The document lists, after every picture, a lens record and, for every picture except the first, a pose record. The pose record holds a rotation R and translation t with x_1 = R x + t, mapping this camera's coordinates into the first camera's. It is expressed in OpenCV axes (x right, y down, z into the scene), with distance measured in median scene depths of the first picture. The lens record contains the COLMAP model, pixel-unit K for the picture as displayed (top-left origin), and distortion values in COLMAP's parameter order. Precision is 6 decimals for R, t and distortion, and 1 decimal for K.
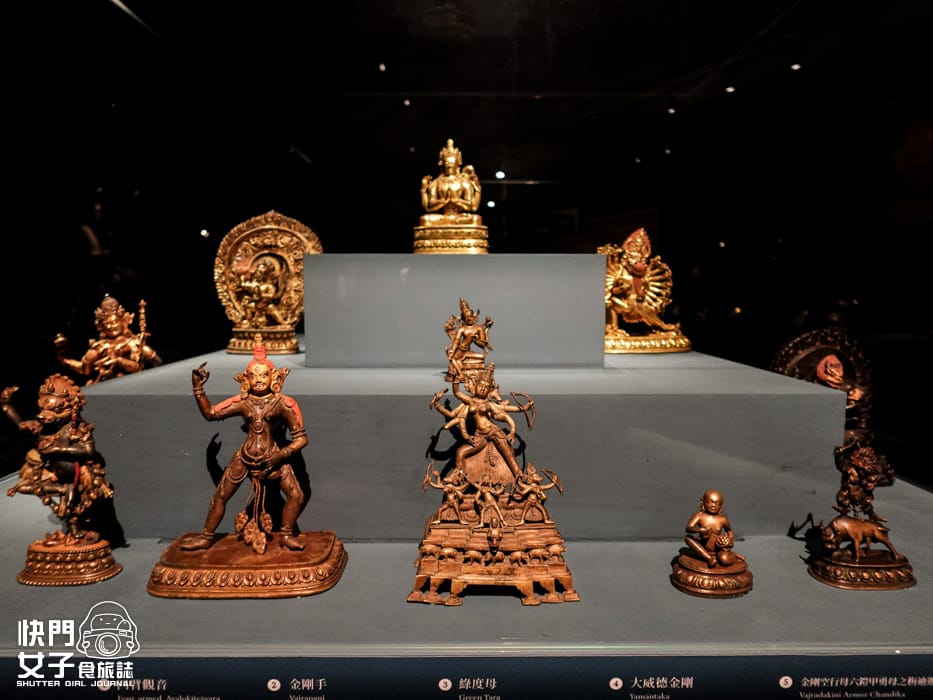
lens RADIAL K [[592.1, 0, 466.0], [0, 592.1, 355.6], [0, 0, 1]] dist [-0.004752, 0.000293]
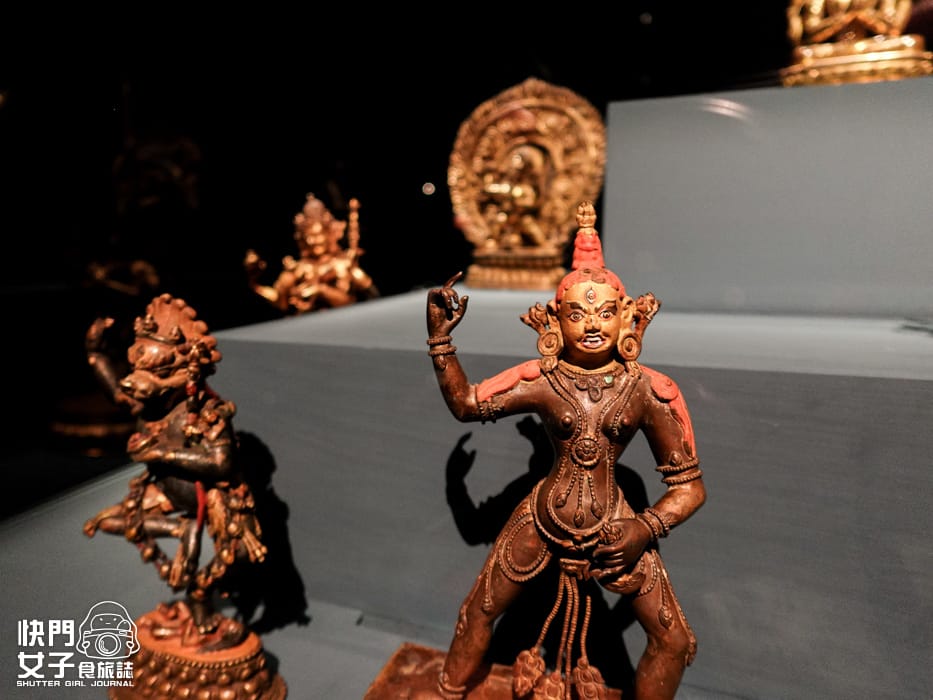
lens RADIAL K [[592.1, 0, 466.0], [0, 592.1, 355.6], [0, 0, 1]] dist [-0.004752, 0.000293]
pose [[0.939289, 0.057929, -0.338203, -0.290232], [-0.031425, 0.996027, 0.083327, 0.031544], [0.341686, -0.067640, 0.937377, 0.608757]]
